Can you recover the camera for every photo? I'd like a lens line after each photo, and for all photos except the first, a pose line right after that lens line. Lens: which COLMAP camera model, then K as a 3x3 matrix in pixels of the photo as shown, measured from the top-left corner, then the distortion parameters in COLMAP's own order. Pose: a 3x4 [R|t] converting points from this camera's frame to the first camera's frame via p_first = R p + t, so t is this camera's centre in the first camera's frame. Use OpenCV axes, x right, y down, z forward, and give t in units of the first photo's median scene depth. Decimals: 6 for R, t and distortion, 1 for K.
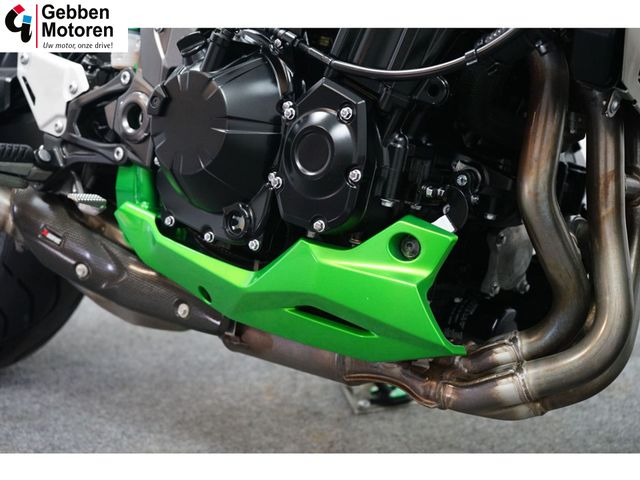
lens RADIAL K [[1077.8, 0, 321.3], [0, 1077.8, 237.0], [0, 0, 1]] dist [-0.027570, 0.000000]
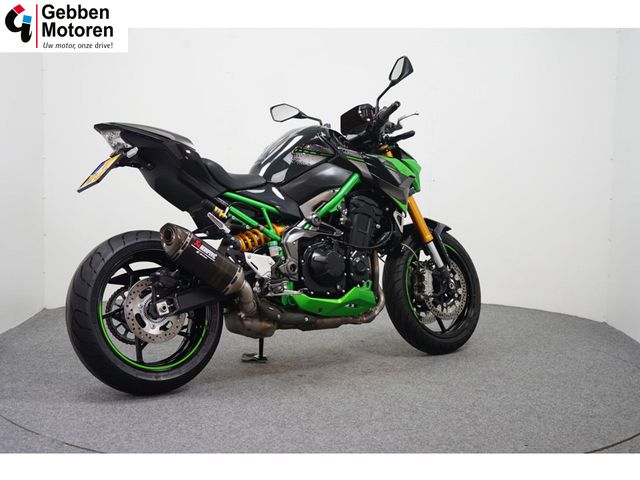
lens RADIAL K [[1015.8, 0, 319.9], [0, 1015.8, 241.1], [0, 0, 1]] dist [-0.023978, 0.000000]
pose [[0.272913, -0.067256, 0.959685, -3.881547], [0.218975, 0.975711, 0.006107, -0.229303], [-0.936786, 0.208480, 0.281012, -0.068609]]
